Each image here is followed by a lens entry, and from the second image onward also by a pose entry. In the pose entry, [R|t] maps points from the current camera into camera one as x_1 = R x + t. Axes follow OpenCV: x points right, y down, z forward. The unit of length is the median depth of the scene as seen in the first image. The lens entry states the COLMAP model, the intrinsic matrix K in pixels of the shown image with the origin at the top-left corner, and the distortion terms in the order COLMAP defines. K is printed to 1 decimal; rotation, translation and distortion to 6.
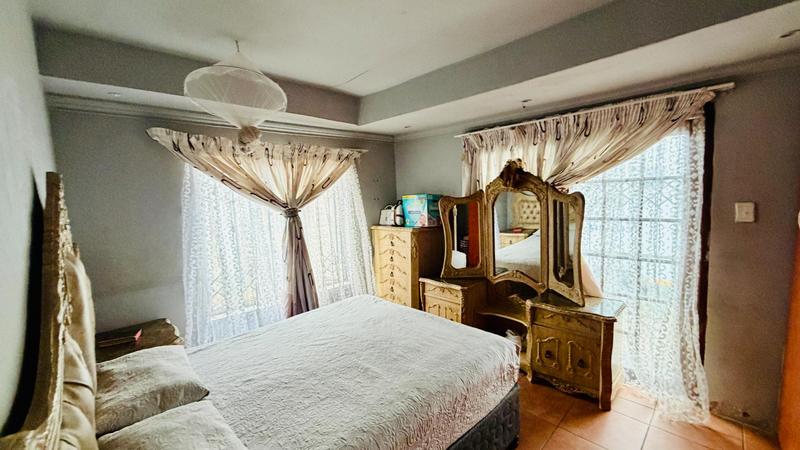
lens RADIAL K [[315.0, 0, 398.9], [0, 315.0, 226.0], [0, 0, 1]] dist [-0.006640, -0.000222]
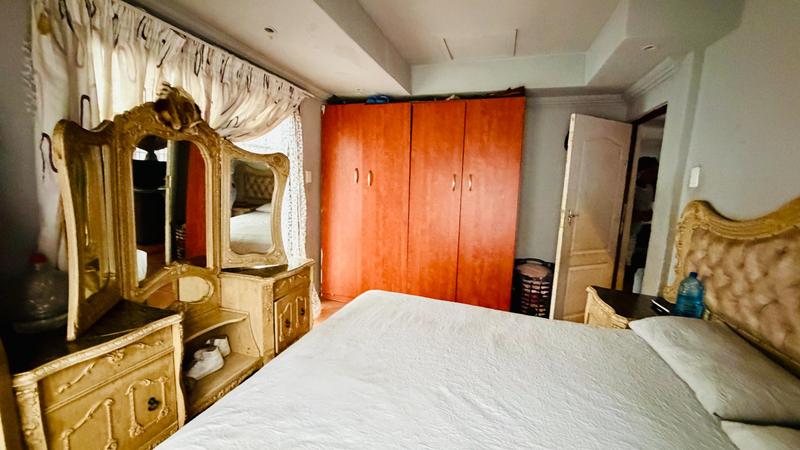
lens RADIAL K [[315.0, 0, 398.9], [0, 315.0, 226.0], [0, 0, 1]] dist [-0.006640, -0.000222]
pose [[-0.454524, -0.101336, 0.884951, -0.425878], [0.069881, 0.986389, 0.148843, 0.001489], [-0.887989, 0.129494, -0.441256, 0.946896]]
